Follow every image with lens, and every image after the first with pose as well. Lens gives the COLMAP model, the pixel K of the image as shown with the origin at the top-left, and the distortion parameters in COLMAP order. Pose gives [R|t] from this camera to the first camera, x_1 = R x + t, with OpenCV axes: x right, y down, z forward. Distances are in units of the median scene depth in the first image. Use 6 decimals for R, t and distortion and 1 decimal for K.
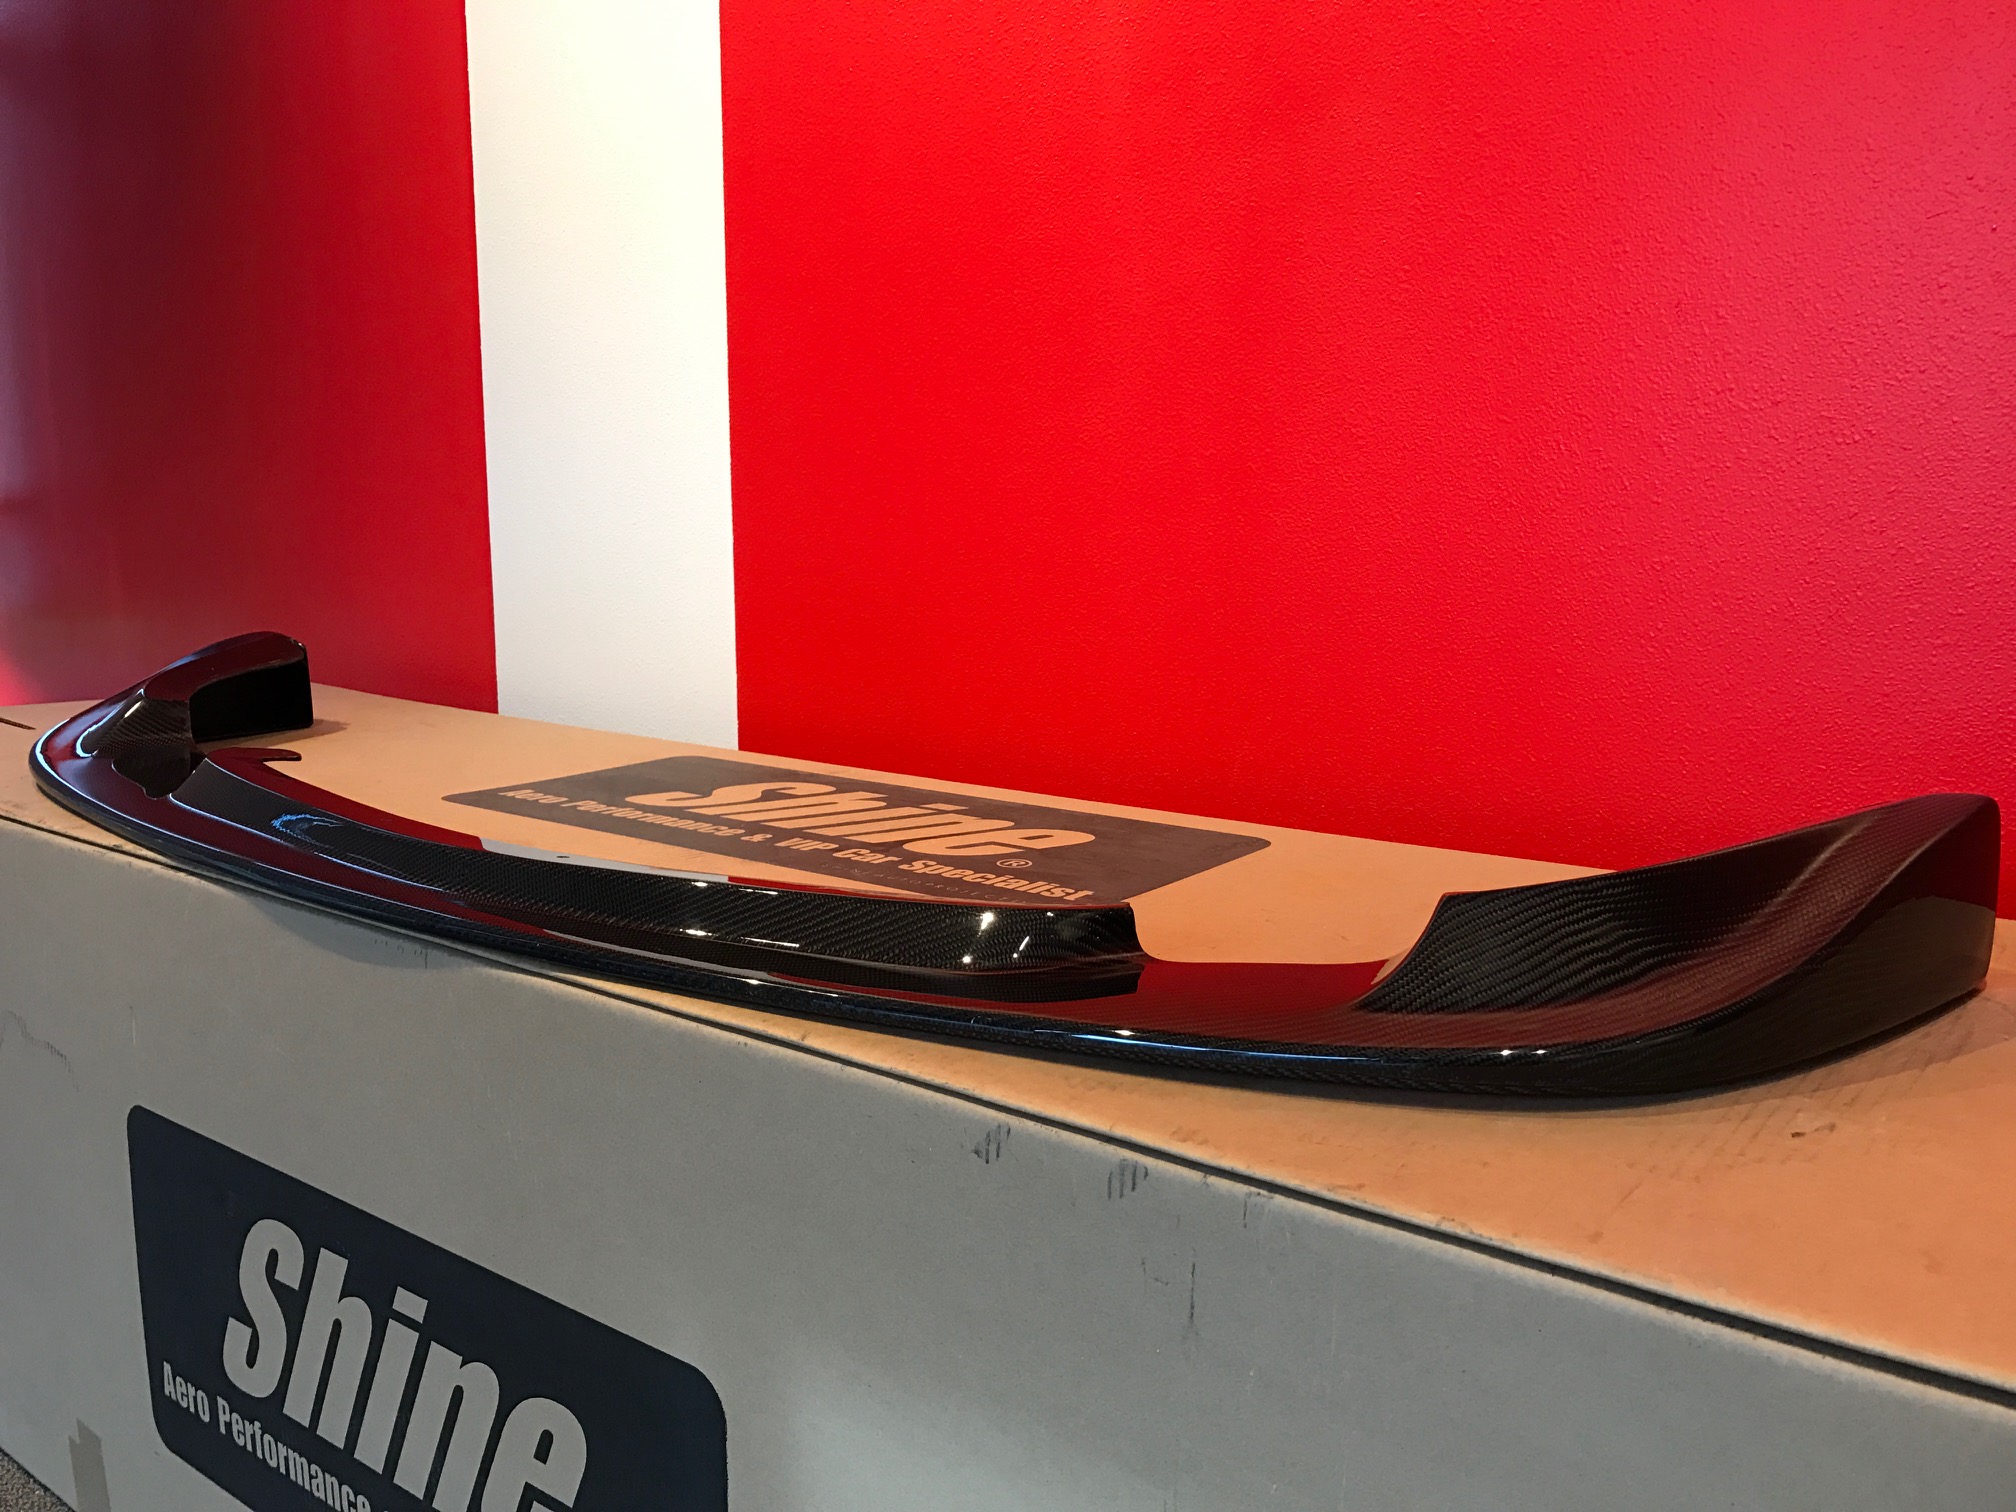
lens RADIAL K [[1661.0, 0, 1008.0], [0, 1661.0, 756.0], [0, 0, 1]] dist [0.007062, -0.003993]
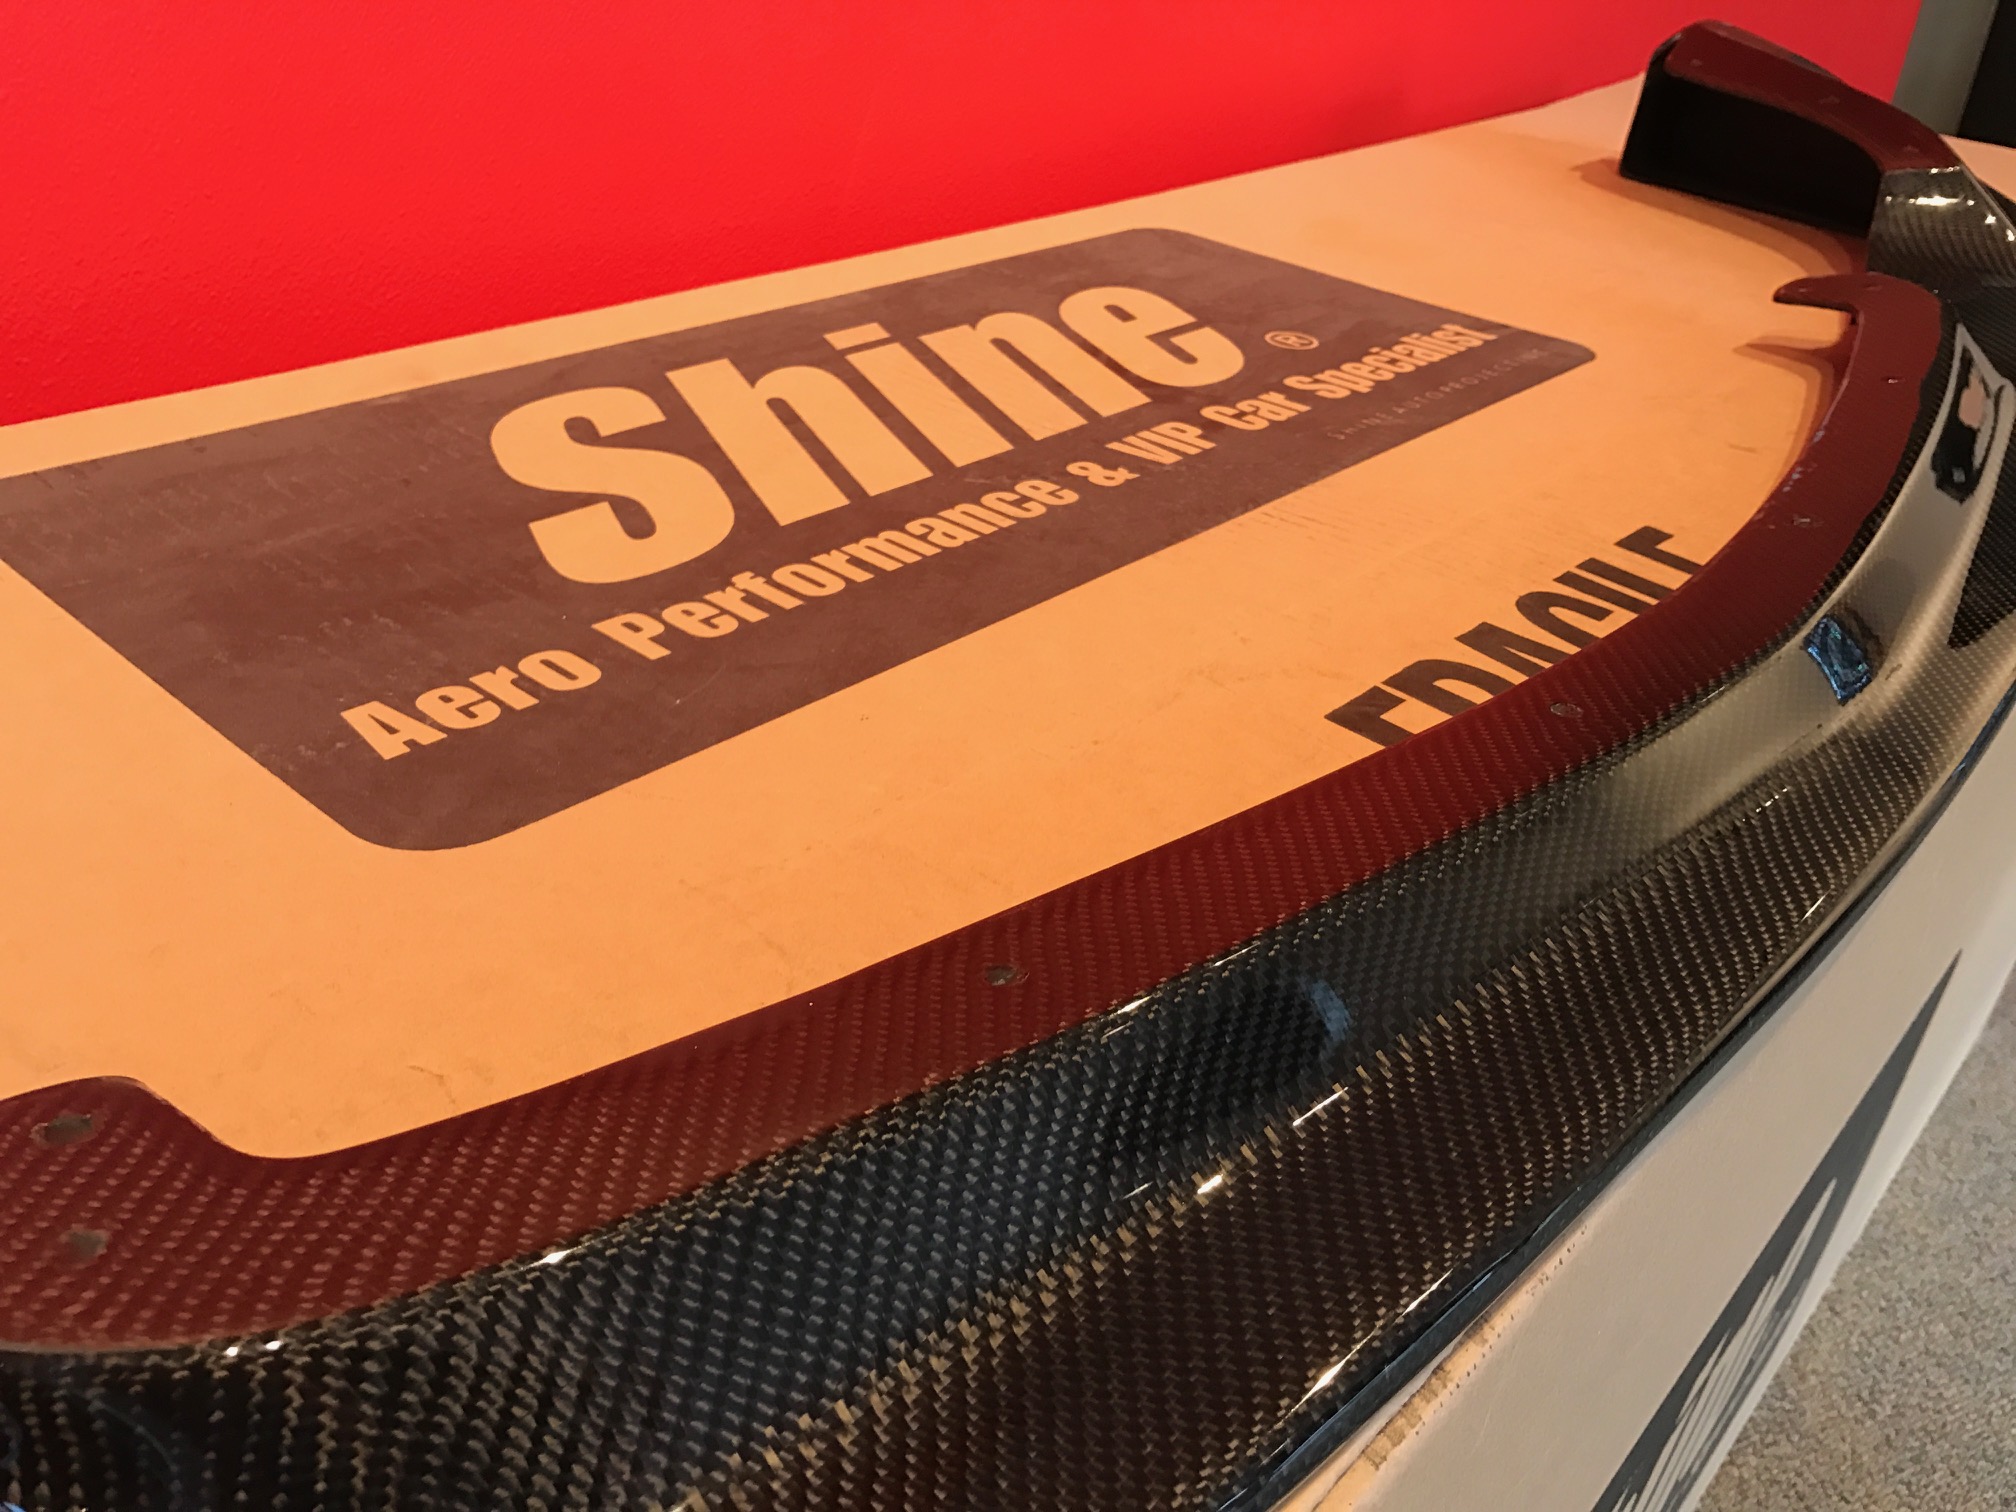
lens RADIAL K [[1661.0, 0, 1008.0], [0, 1661.0, 756.0], [0, 0, 1]] dist [0.007062, -0.003993]
pose [[0.063691, -0.518155, 0.852912, -0.657405], [0.087725, 0.854246, 0.512414, -0.145462], [-0.994107, 0.042185, 0.099862, 1.028080]]
